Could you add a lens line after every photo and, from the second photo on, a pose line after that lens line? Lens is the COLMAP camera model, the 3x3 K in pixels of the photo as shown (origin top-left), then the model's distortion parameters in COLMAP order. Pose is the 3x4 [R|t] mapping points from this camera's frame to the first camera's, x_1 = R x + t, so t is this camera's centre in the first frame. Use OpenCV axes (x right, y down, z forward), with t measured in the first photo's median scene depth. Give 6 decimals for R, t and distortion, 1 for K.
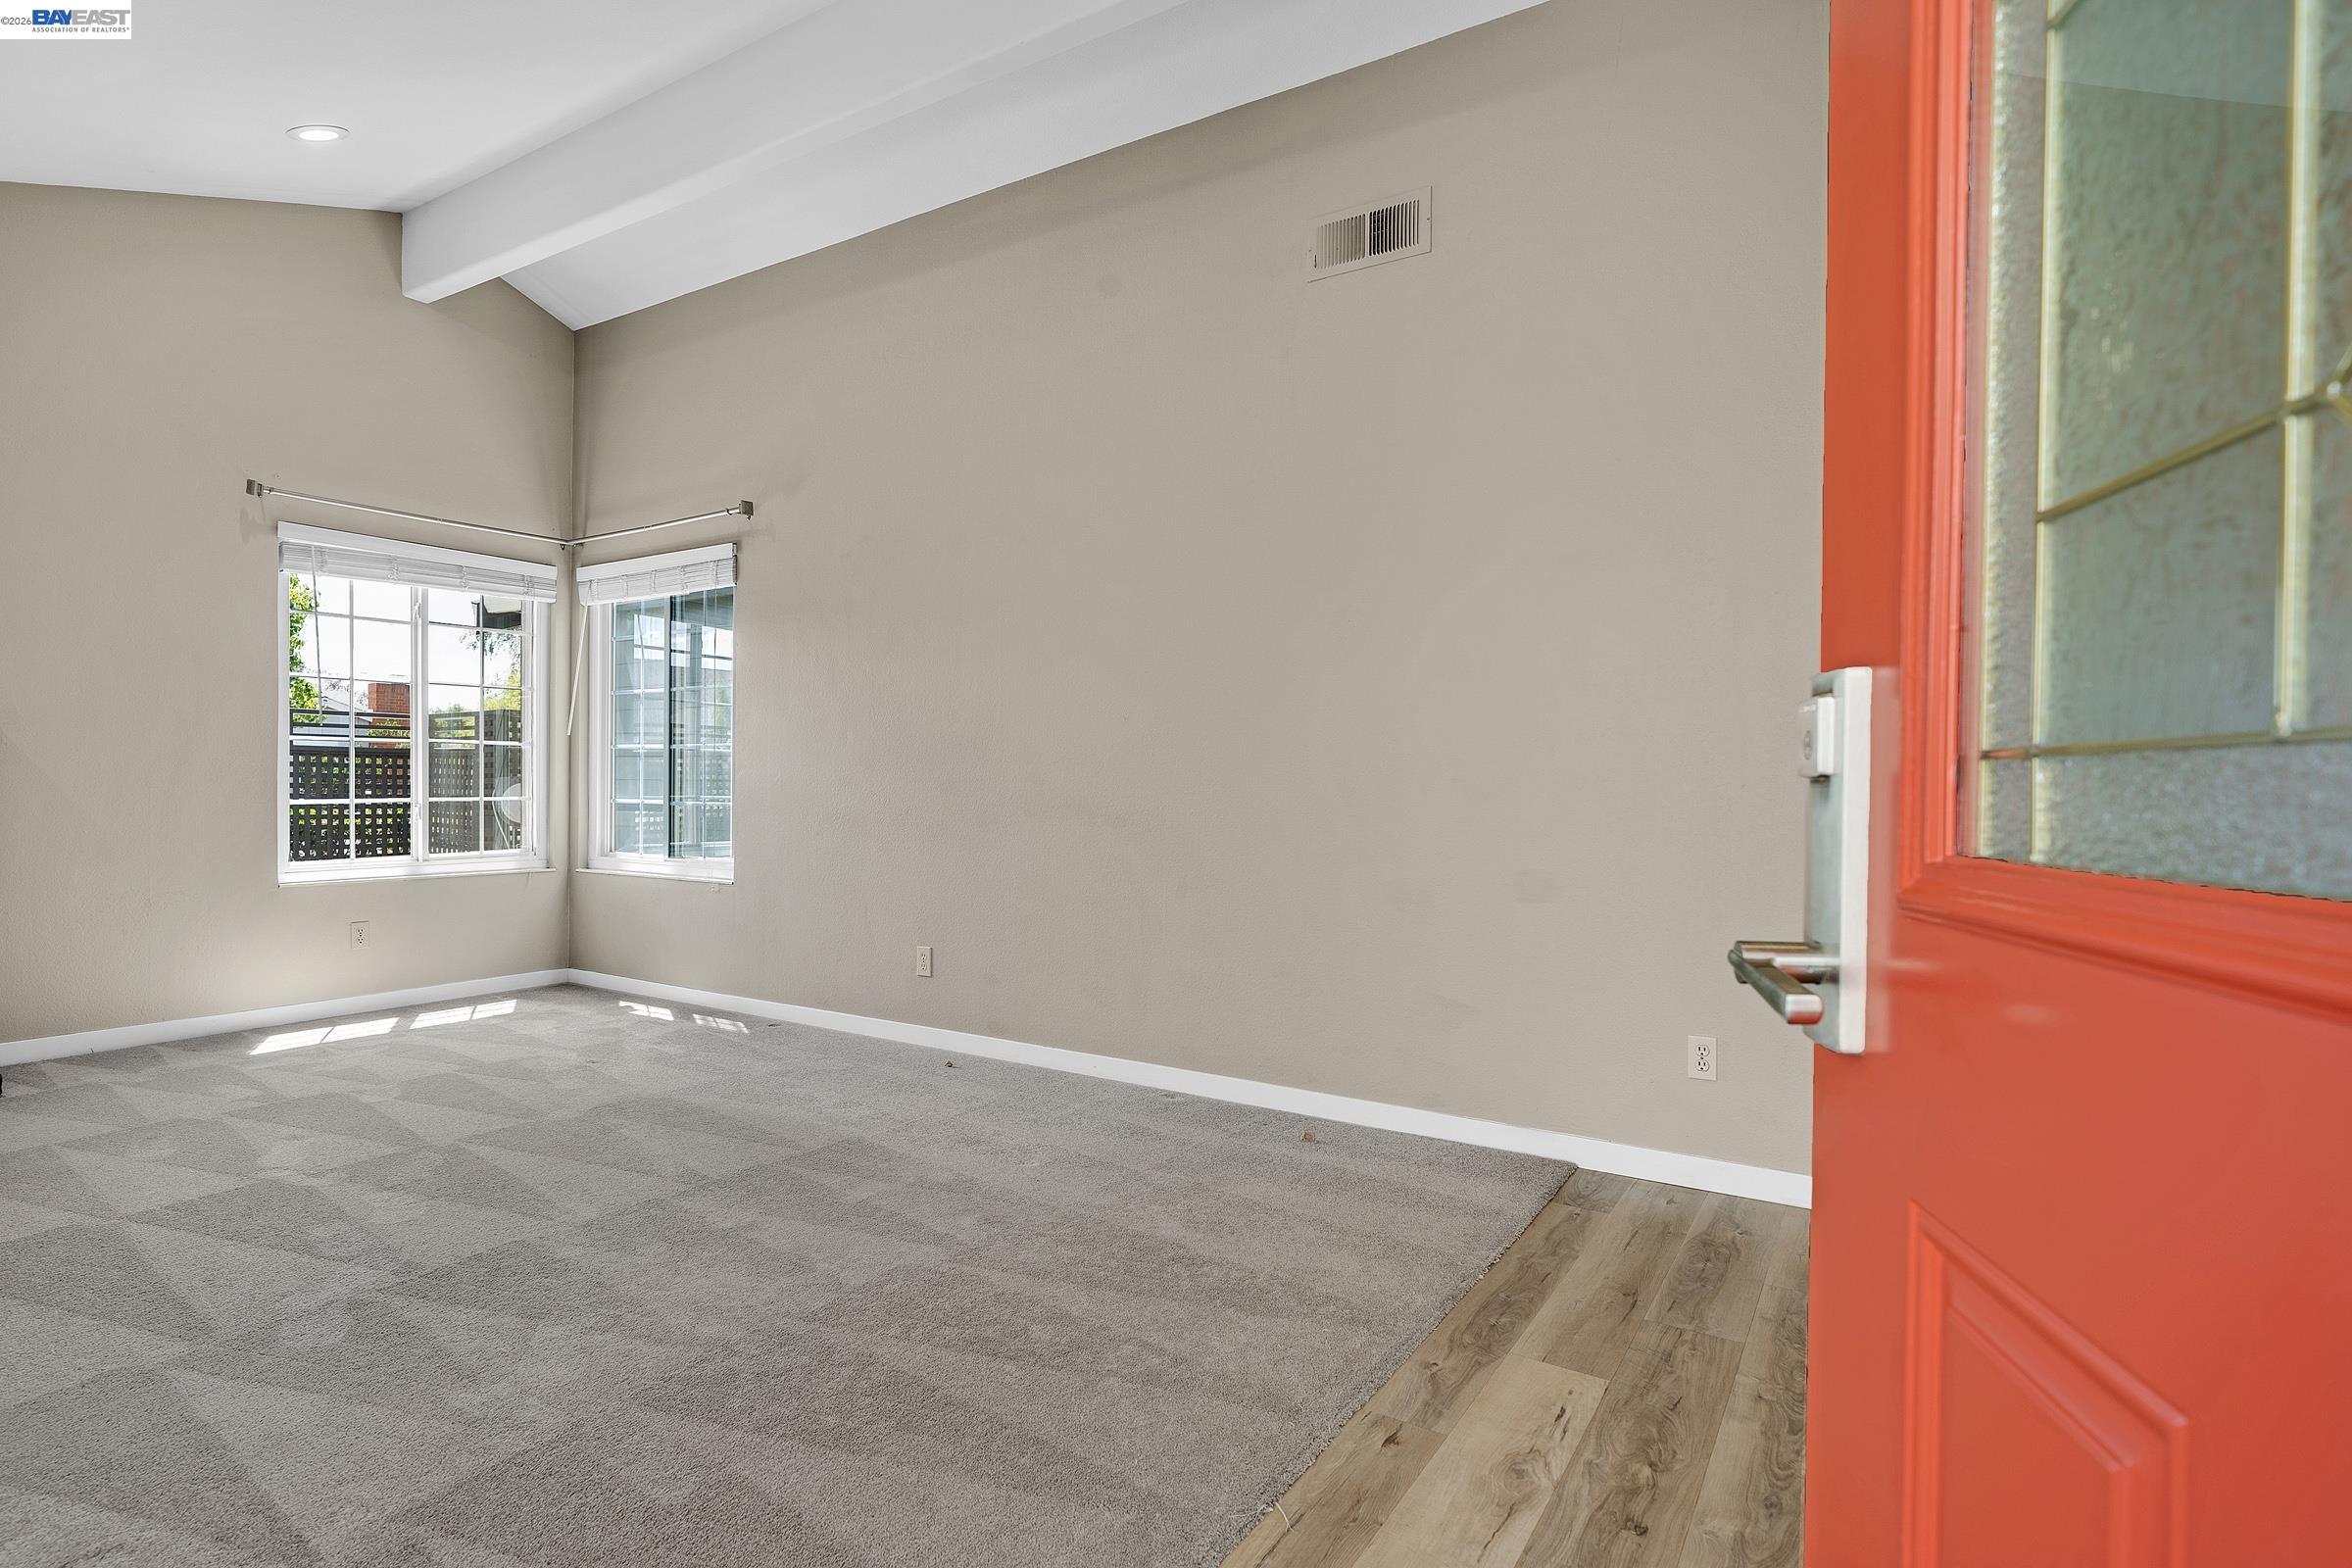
lens RADIAL K [[1148.3, 0, 1169.2], [0, 1148.3, 791.6], [0, 0, 1]] dist [-0.003521, 0.000607]
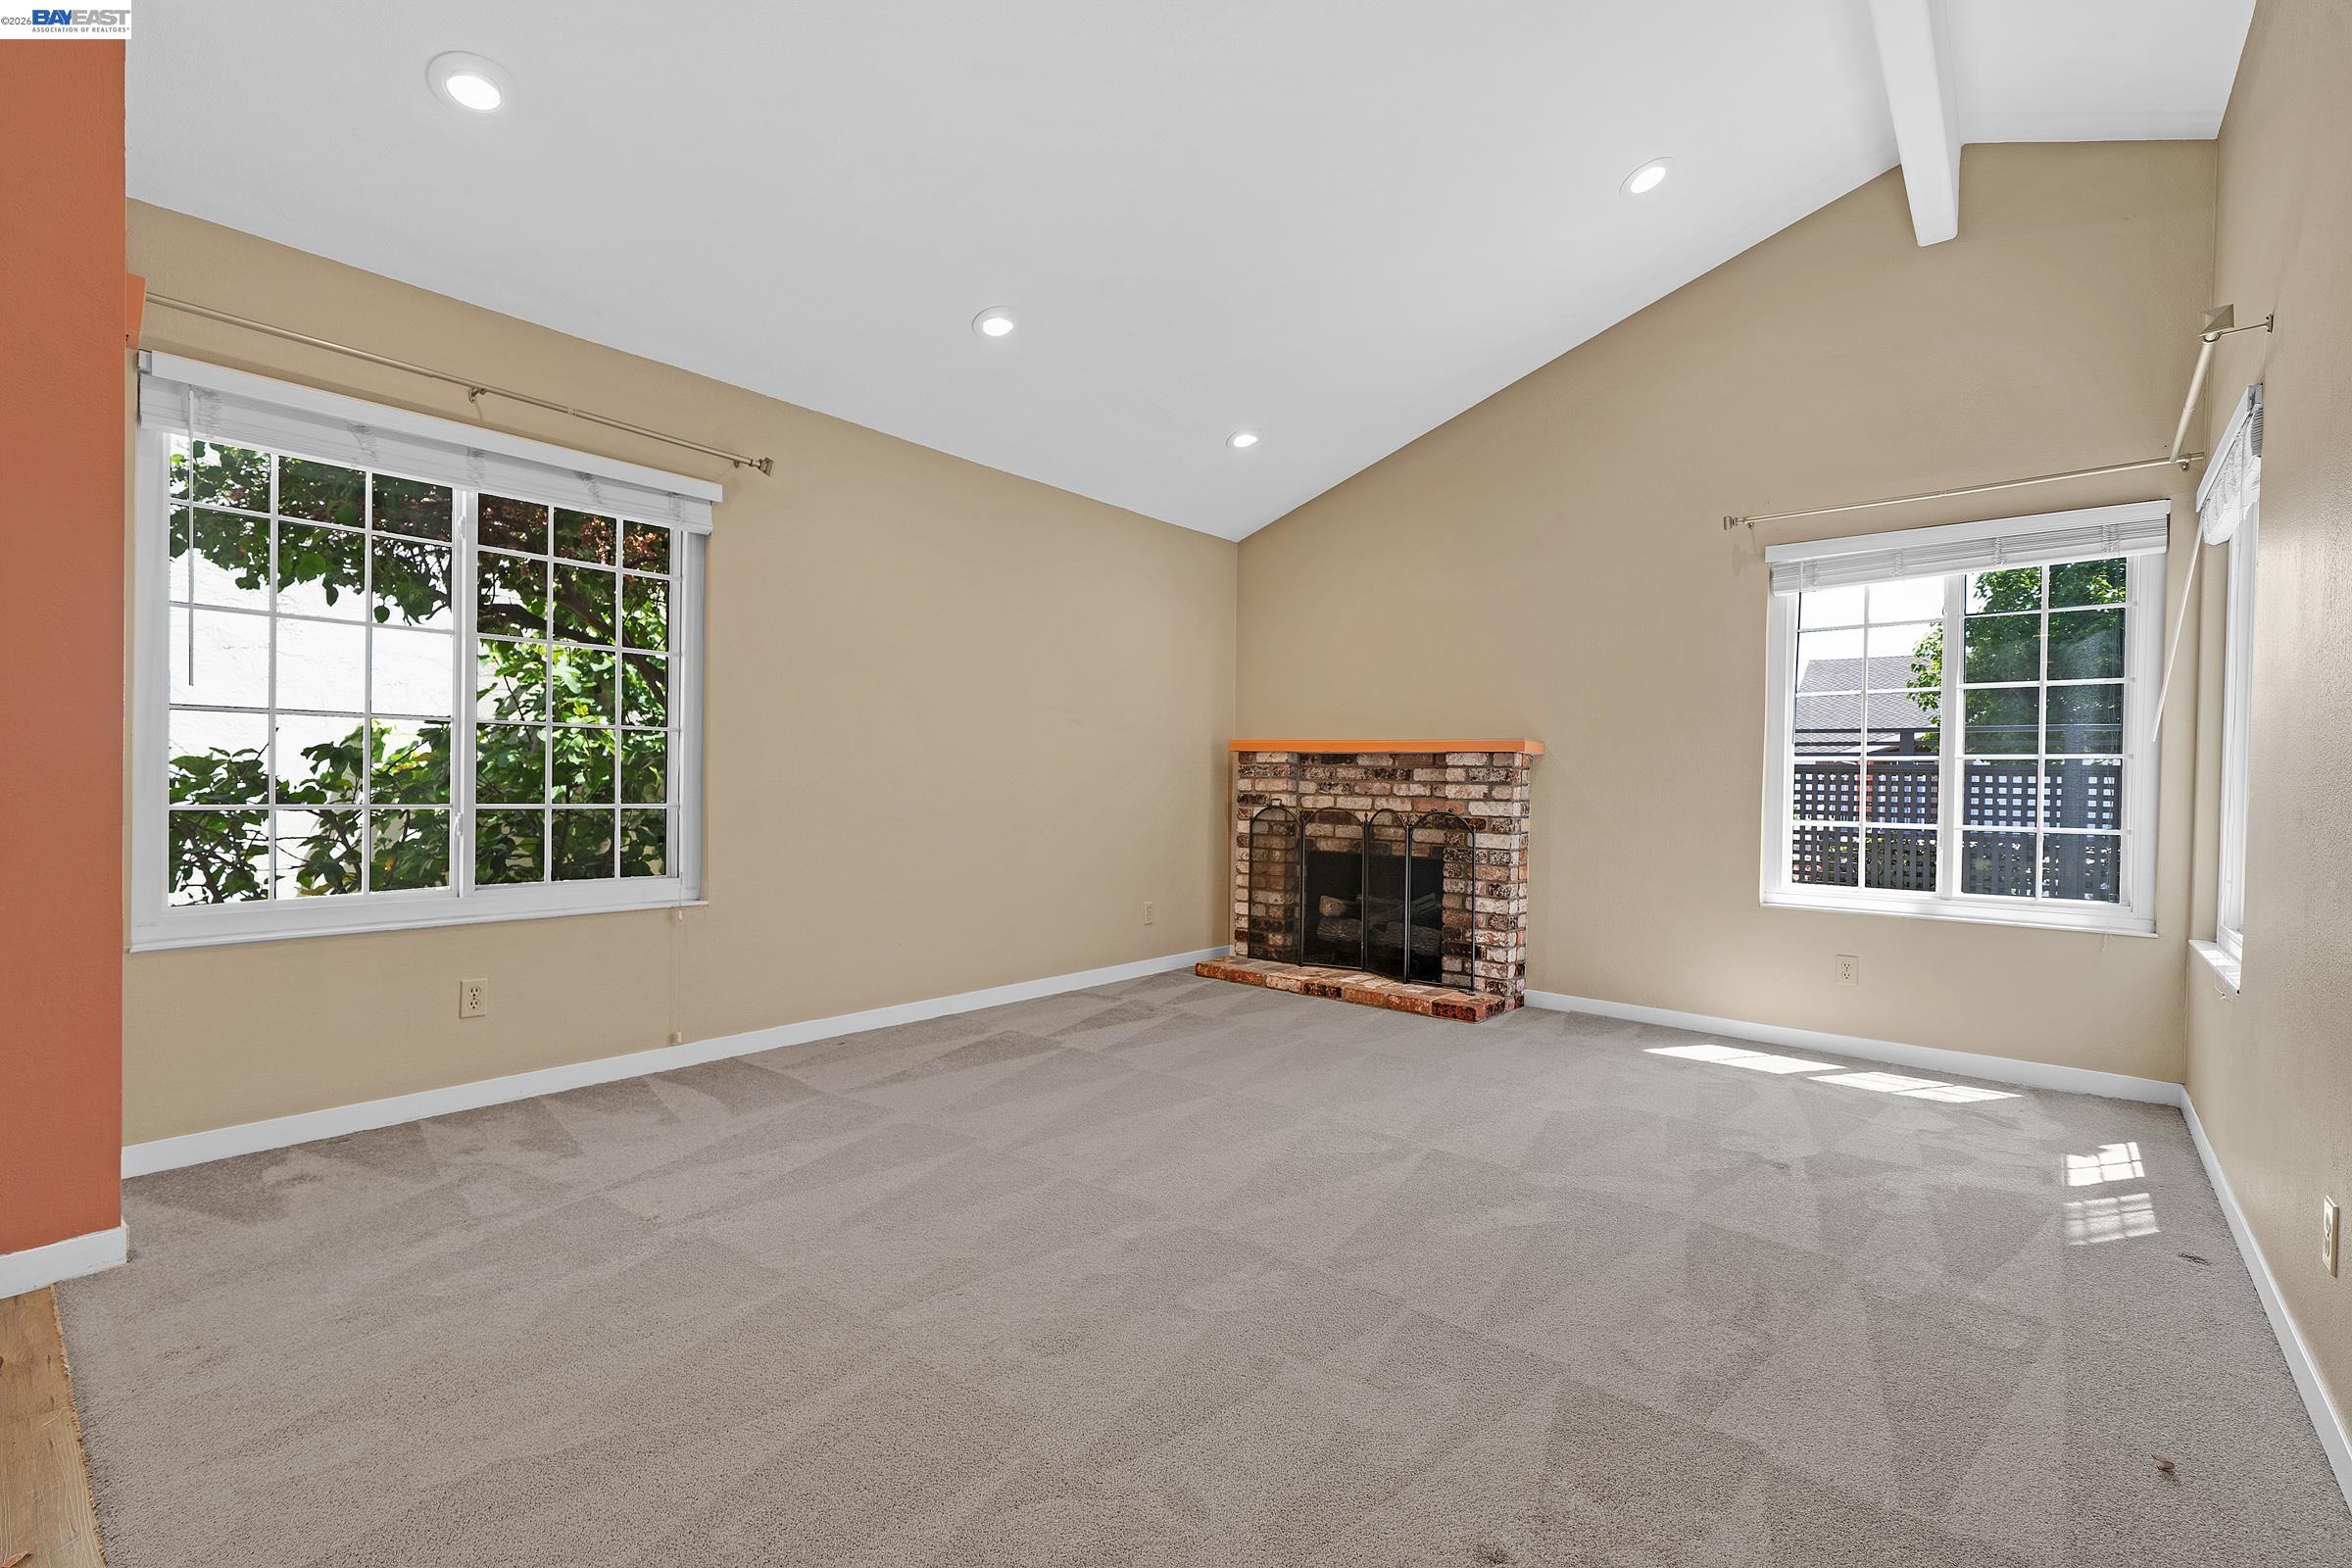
lens RADIAL K [[1017.3, 0, 1135.5], [0, 1017.3, 790.9], [0, 0, 1]] dist [-0.000614, -0.000186]
pose [[-0.172225, -0.003228, -0.985052, 0.193625], [-0.033372, 0.999440, 0.002559, -0.001968], [0.984492, 0.033314, -0.172236, 0.561990]]
